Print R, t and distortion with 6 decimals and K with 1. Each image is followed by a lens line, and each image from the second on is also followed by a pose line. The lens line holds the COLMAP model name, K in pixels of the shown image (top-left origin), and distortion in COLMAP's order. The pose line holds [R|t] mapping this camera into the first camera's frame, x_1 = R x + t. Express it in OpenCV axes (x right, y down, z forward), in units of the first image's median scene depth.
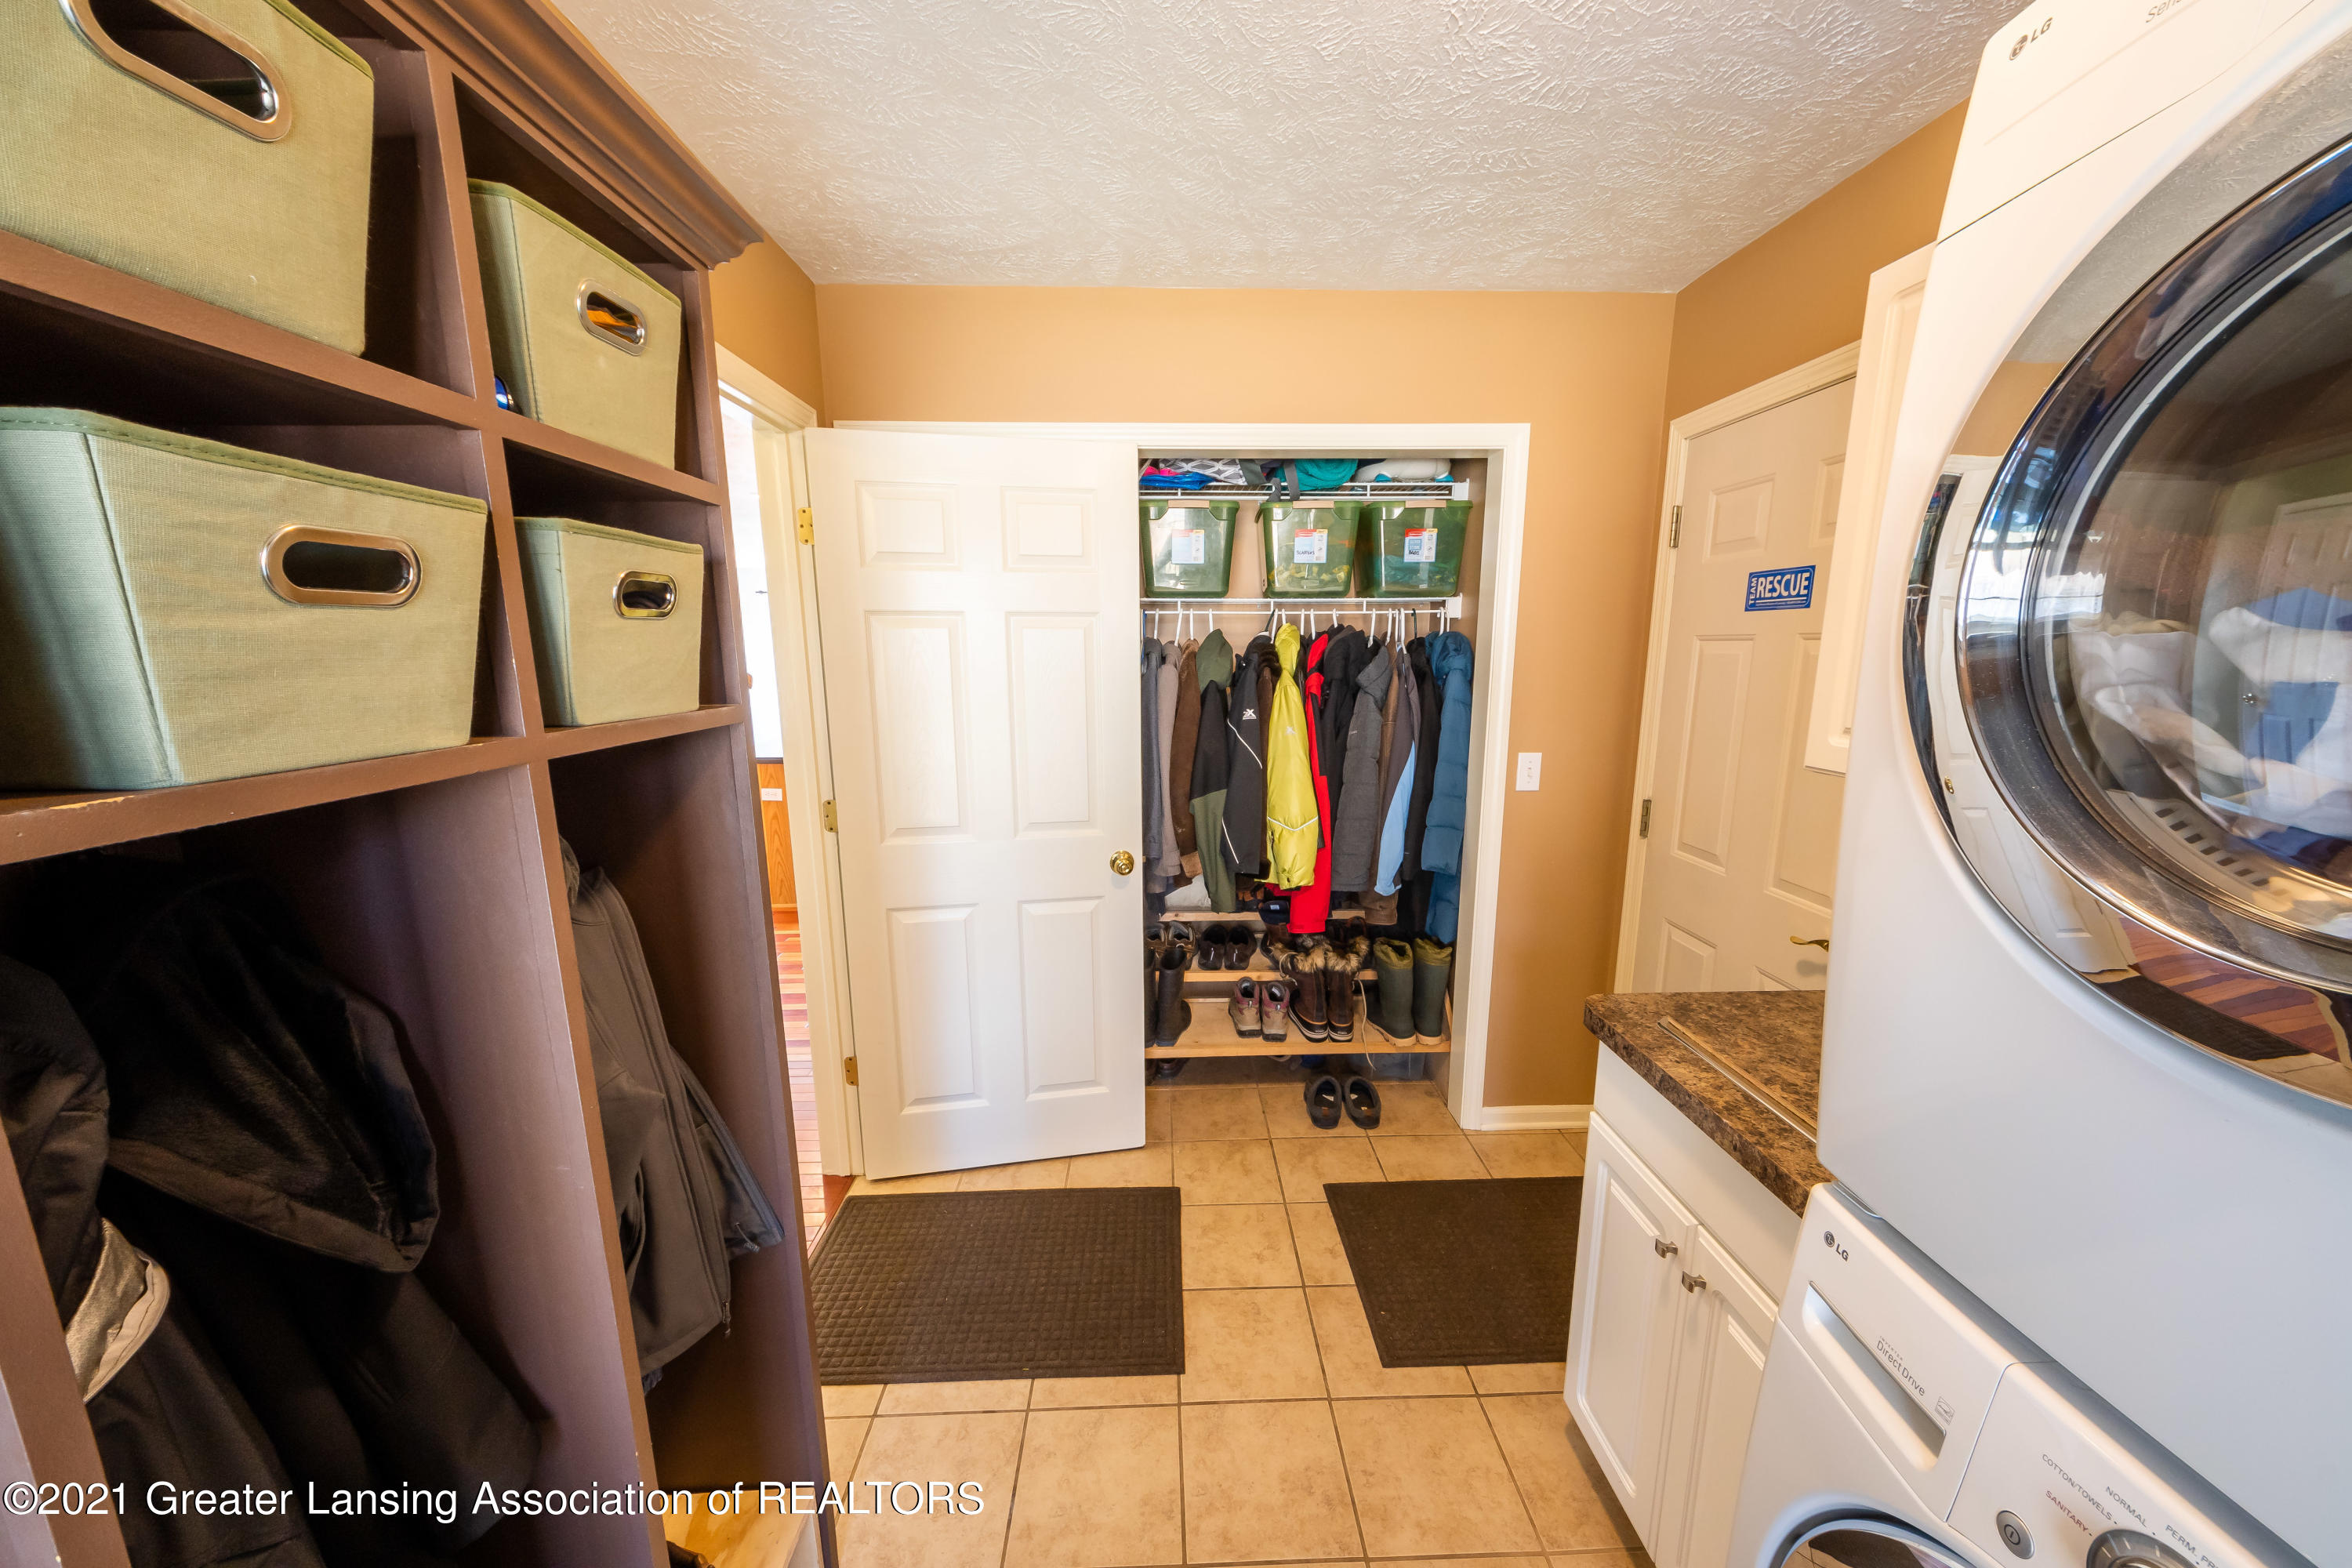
lens RADIAL K [[838.4, 0, 1182.9], [0, 838.4, 805.4], [0, 0, 1]] dist [0.001081, -0.001486]
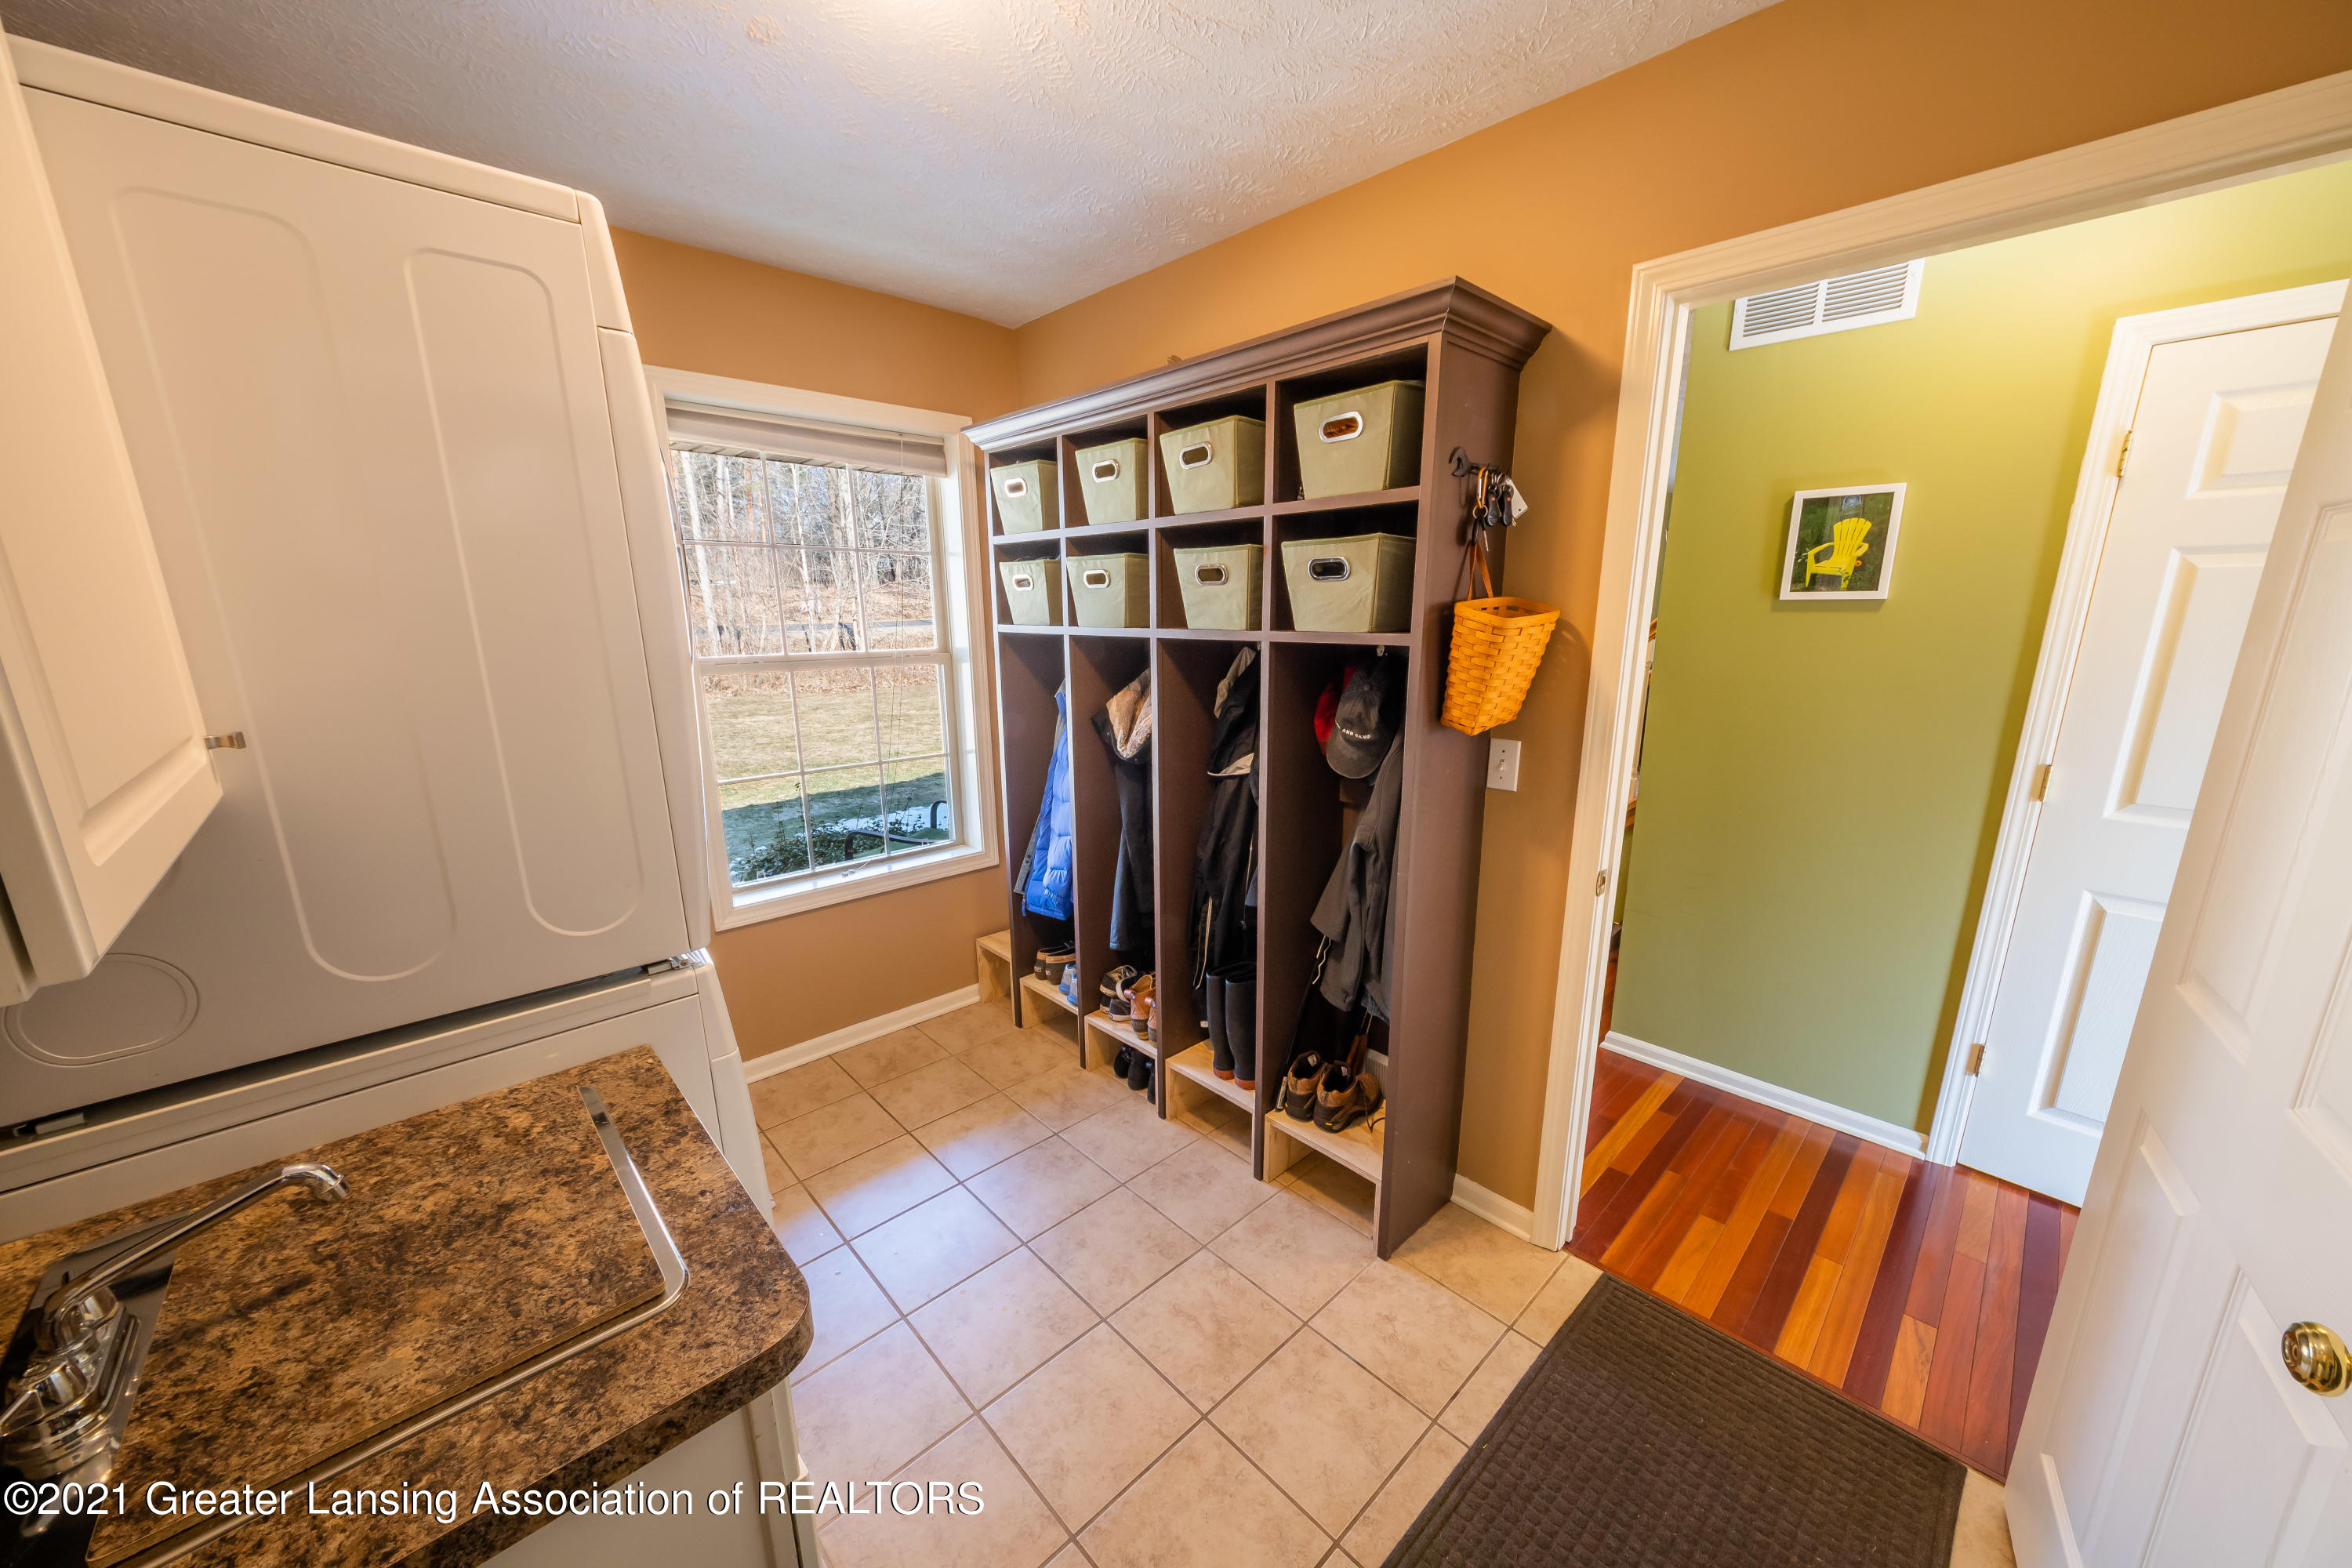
lens RADIAL K [[838.4, 0, 1182.9], [0, 838.4, 805.4], [0, 0, 1]] dist [0.001081, -0.001486]
pose [[-0.745942, 0.161692, -0.646085, 1.074263], [-0.116015, 0.923705, 0.365116, -0.455479], [0.655829, 0.347311, -0.670271, 2.513545]]
